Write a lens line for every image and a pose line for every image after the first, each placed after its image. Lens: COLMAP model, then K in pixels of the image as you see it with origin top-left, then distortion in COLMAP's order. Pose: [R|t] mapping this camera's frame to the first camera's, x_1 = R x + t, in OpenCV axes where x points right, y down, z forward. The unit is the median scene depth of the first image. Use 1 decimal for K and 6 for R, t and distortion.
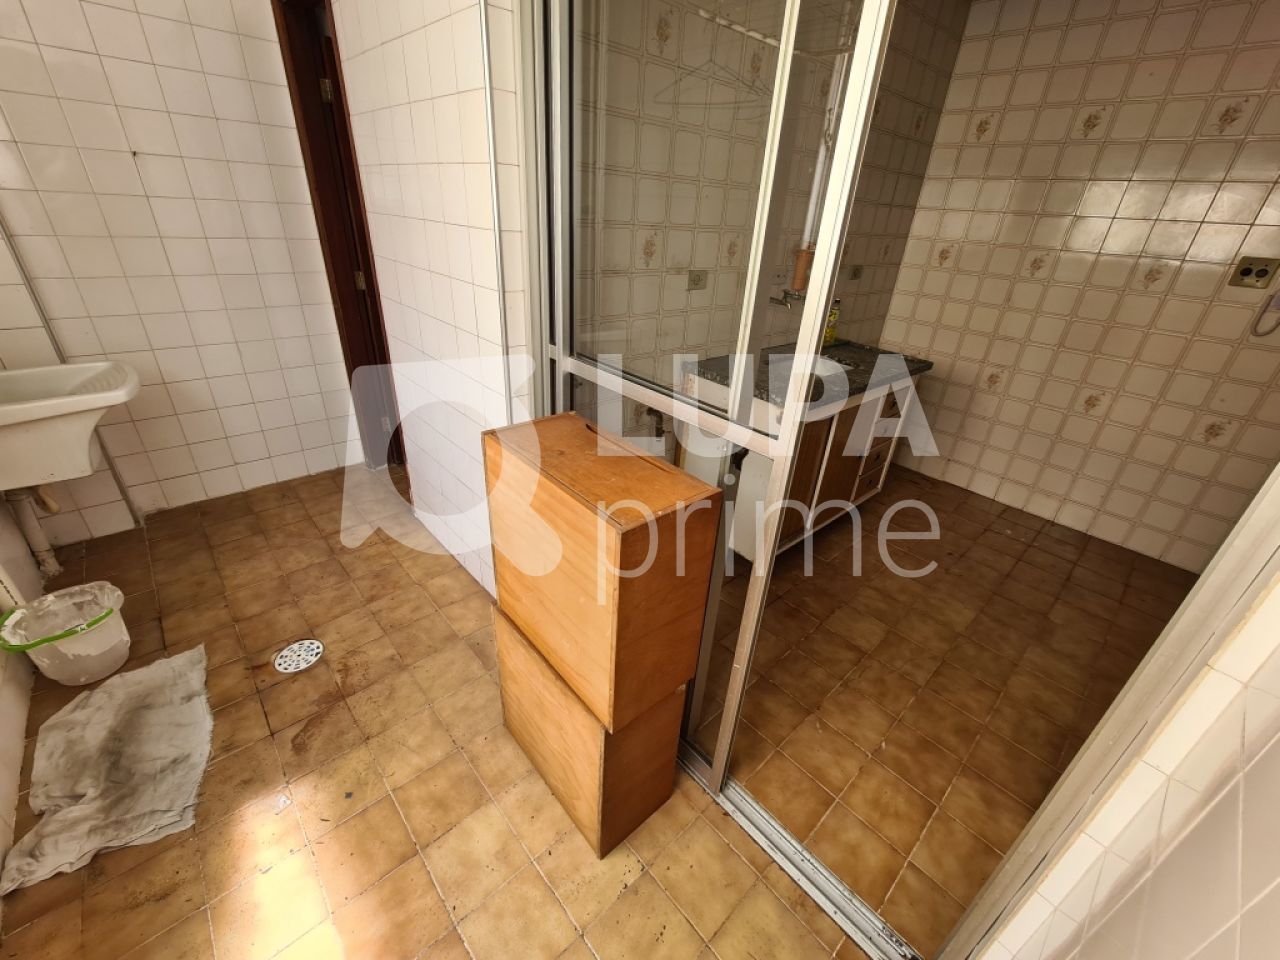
lens RADIAL K [[522.8, 0, 639.5], [0, 522.8, 481.7], [0, 0, 1]] dist [-0.003773, 0.000853]
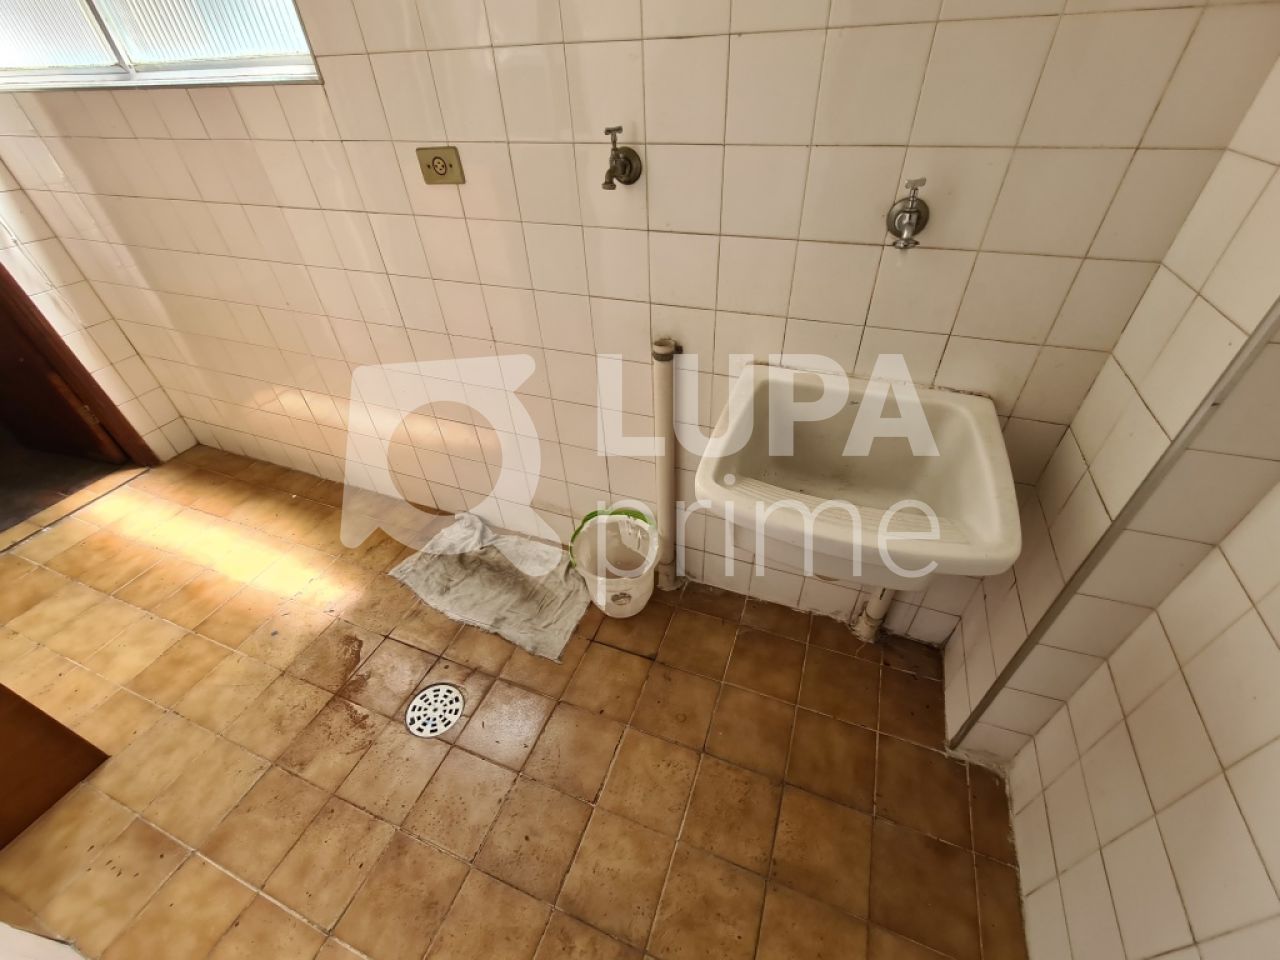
lens RADIAL K [[522.8, 0, 643.8], [0, 522.8, 478.6], [0, 0, 1]] dist [-0.003773, 0.000853]
pose [[-0.893460, 0.264642, -0.362897, -0.806256], [-0.224636, 0.436365, 0.871277, -0.620572], [0.388932, 0.859971, -0.330427, 1.180525]]
